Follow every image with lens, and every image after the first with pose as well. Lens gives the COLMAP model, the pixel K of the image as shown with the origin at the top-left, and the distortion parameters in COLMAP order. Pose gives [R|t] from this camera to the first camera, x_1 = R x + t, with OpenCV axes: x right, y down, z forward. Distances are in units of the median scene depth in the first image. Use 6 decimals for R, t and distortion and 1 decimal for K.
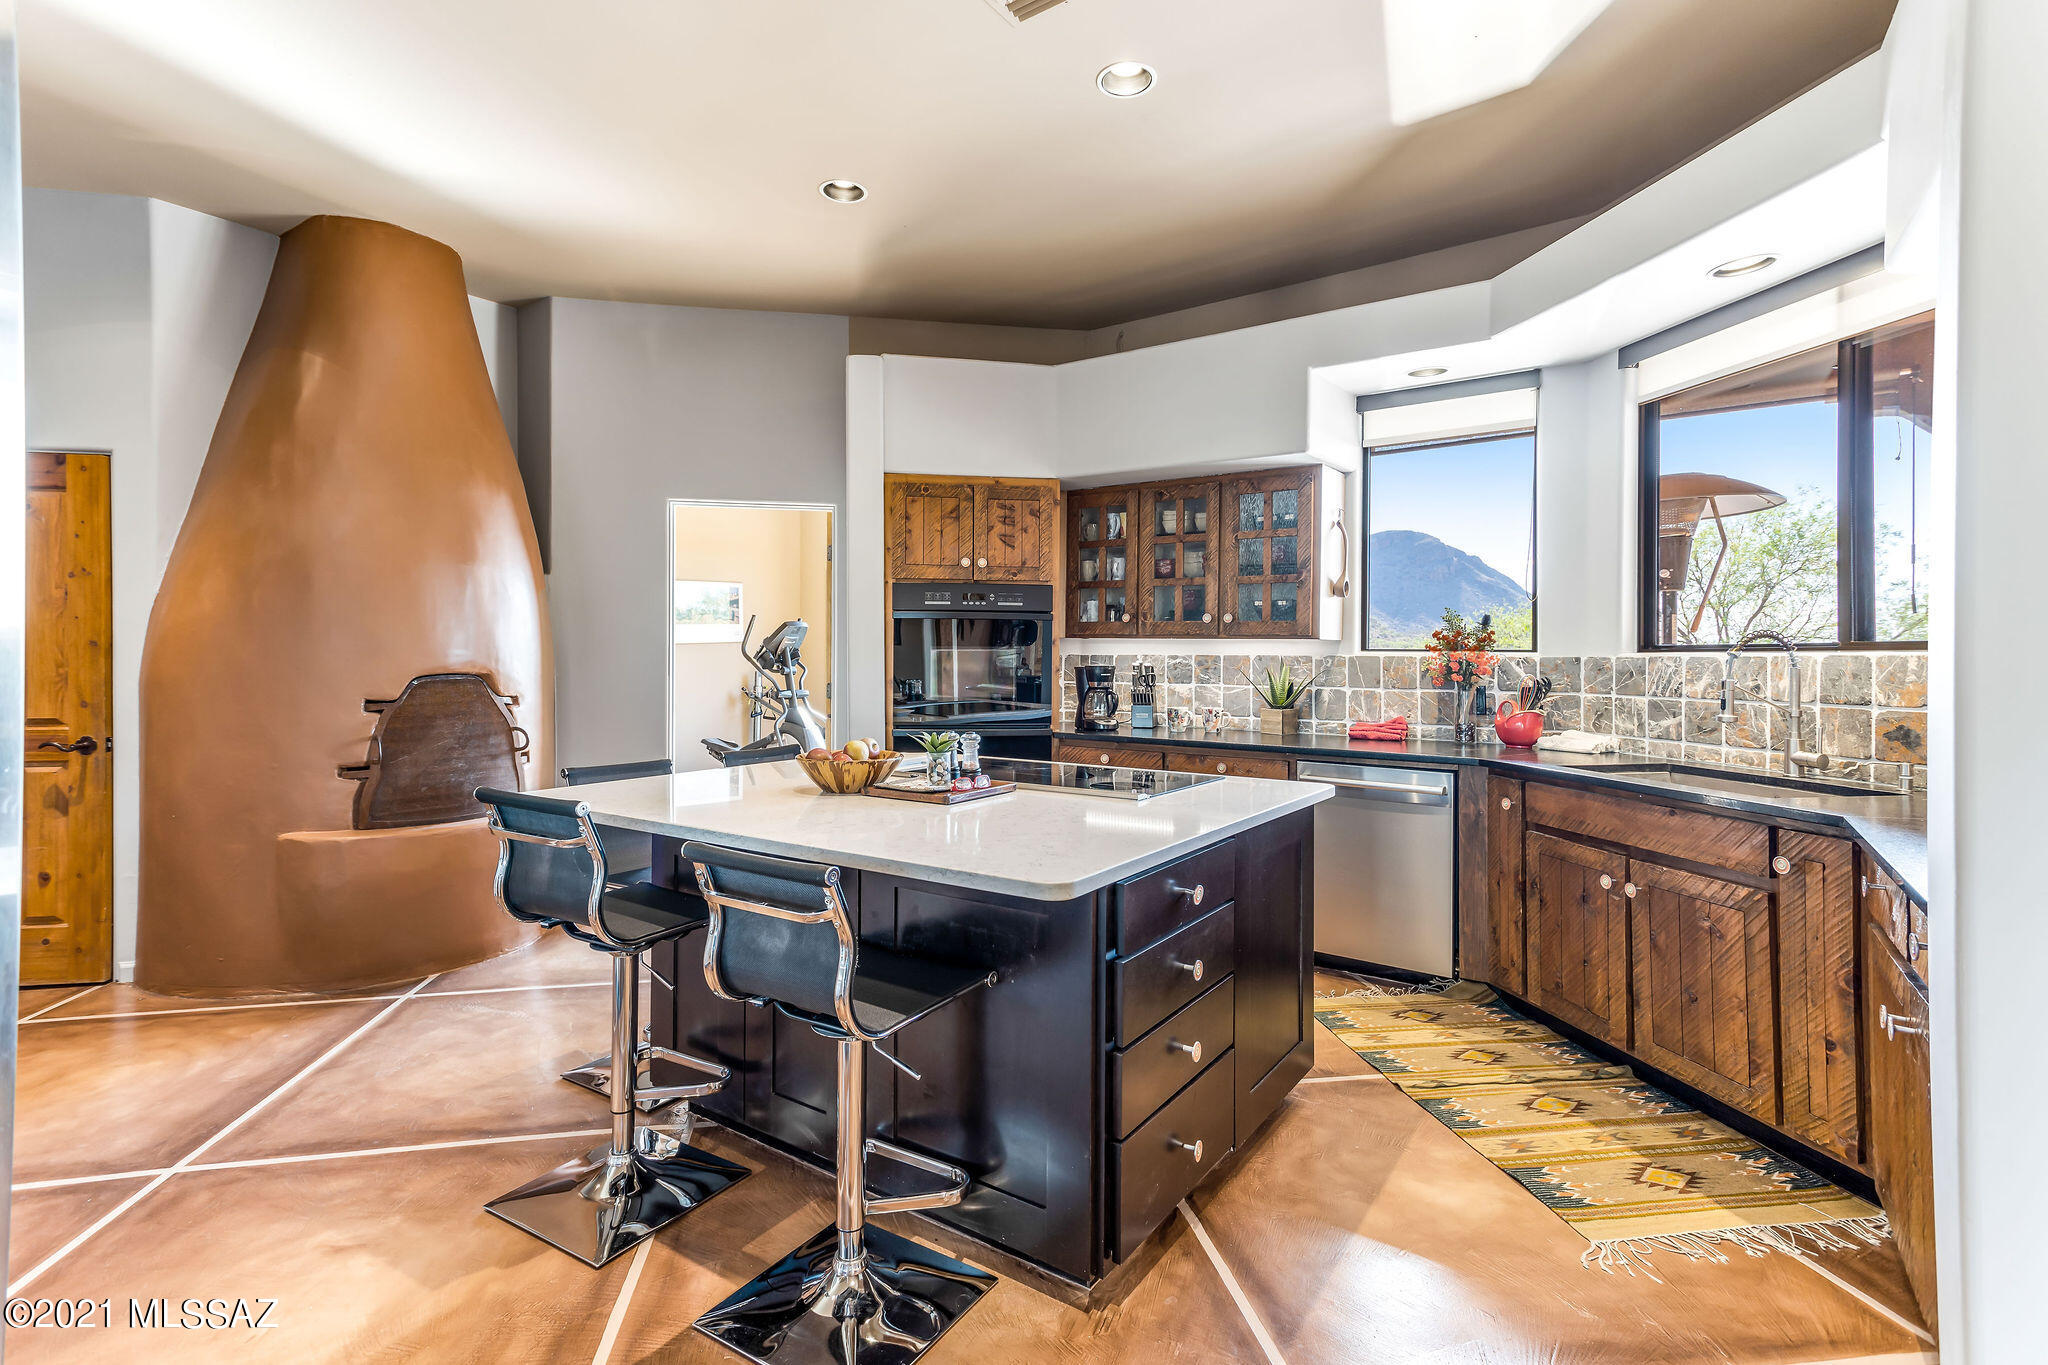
lens RADIAL K [[986.7, 0, 1022.0], [0, 986.7, 670.2], [0, 0, 1]] dist [0.001916, 0.000179]
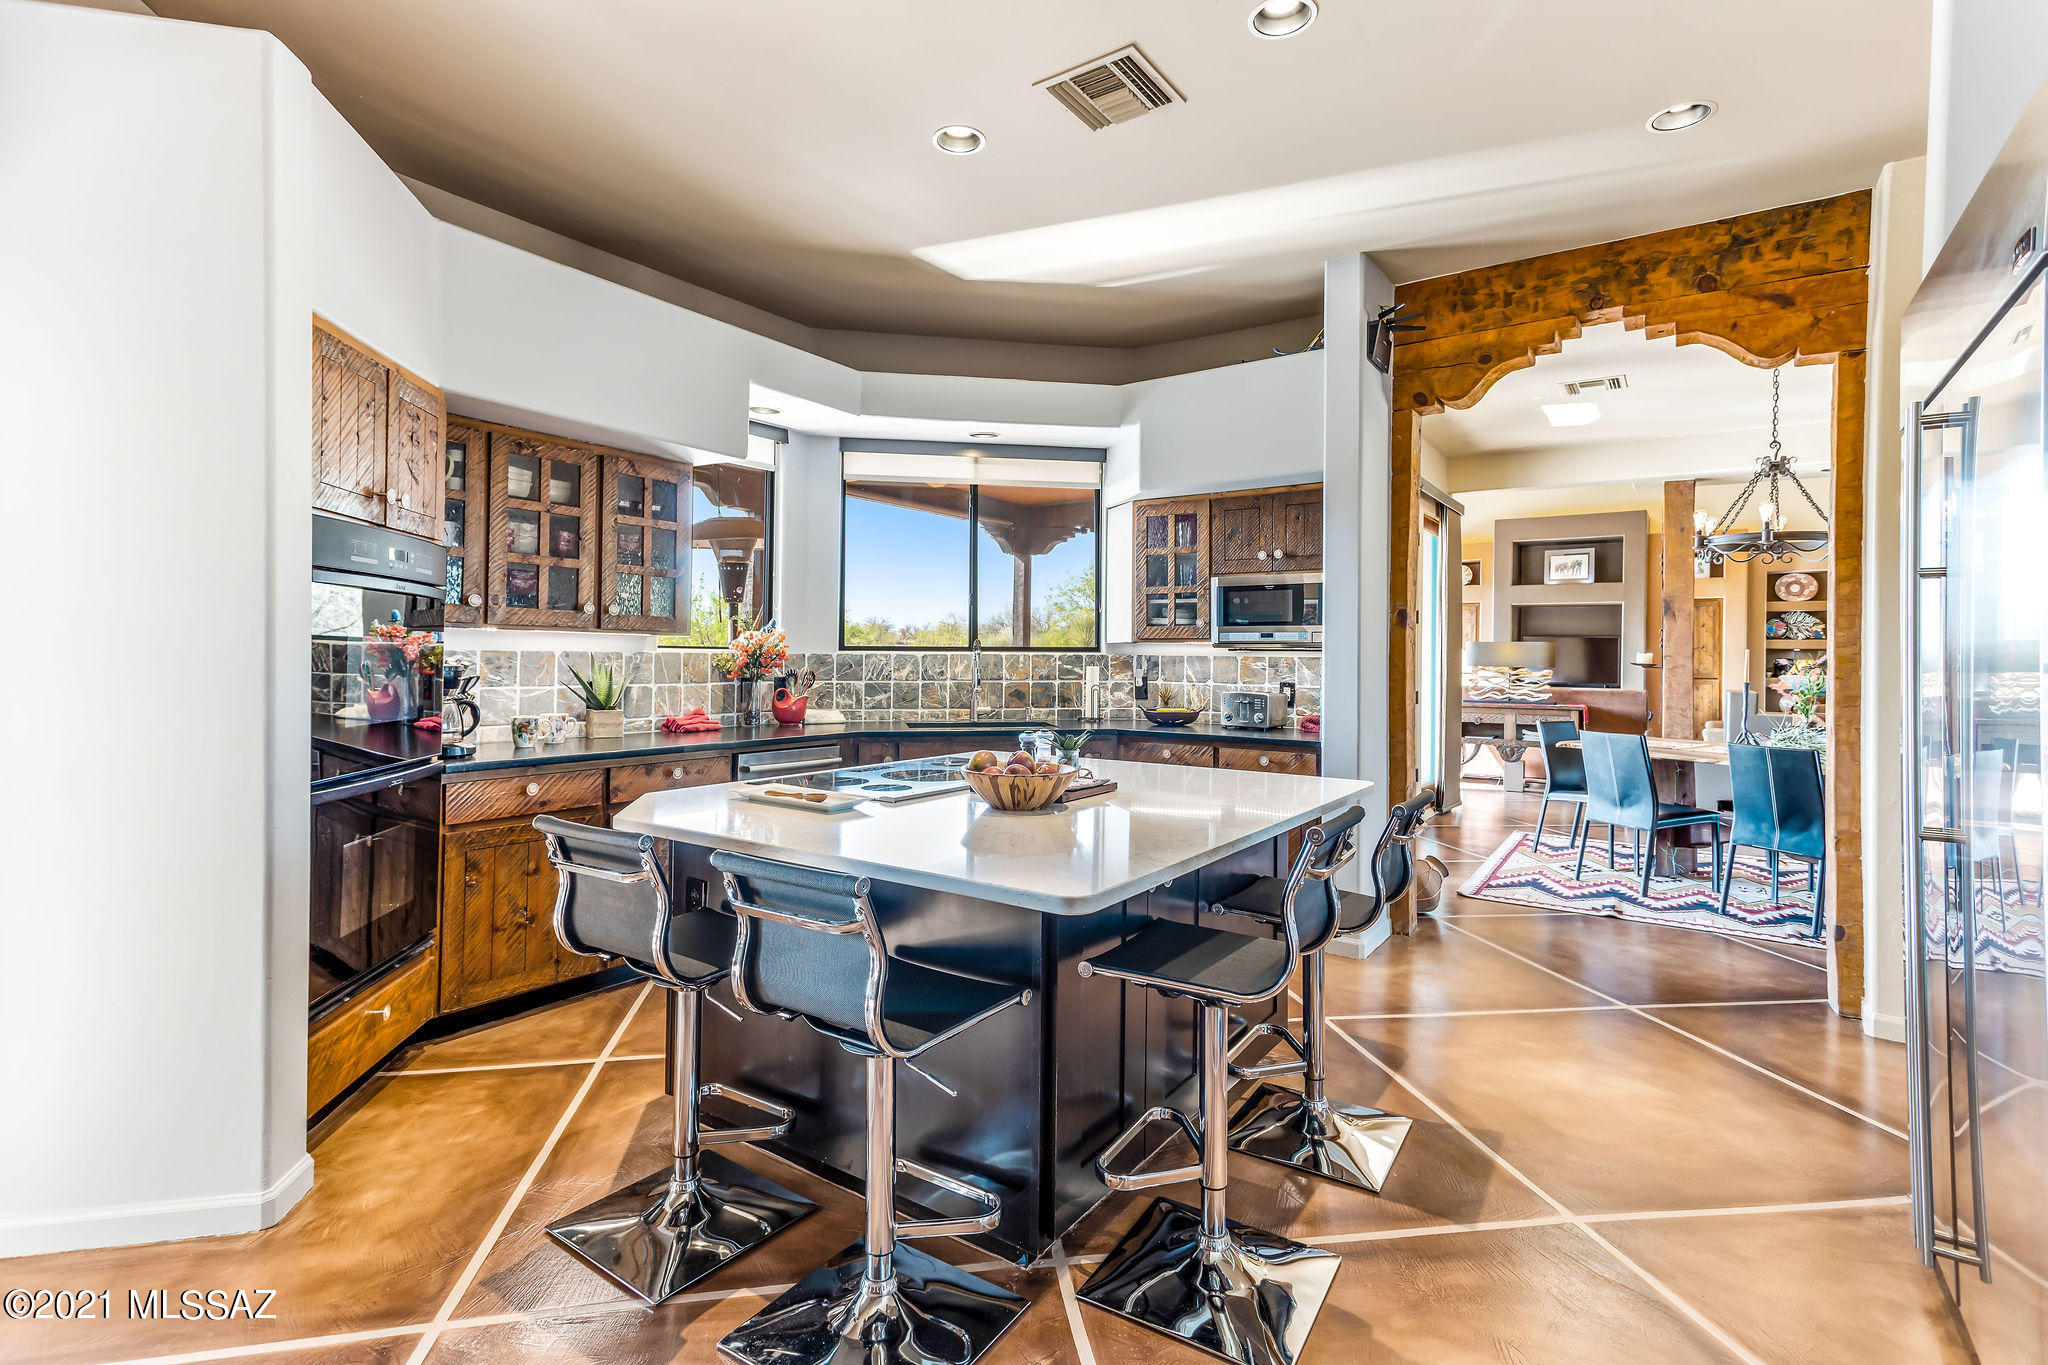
lens RADIAL K [[986.7, 0, 1022.4], [0, 986.7, 664.0], [0, 0, 1]] dist [0.001916, 0.000179]
pose [[-0.037178, -0.018203, 0.999143, -0.830883], [0.001527, 0.999832, 0.018272, -0.024651], [-0.999307, 0.002205, -0.037144, 0.792370]]
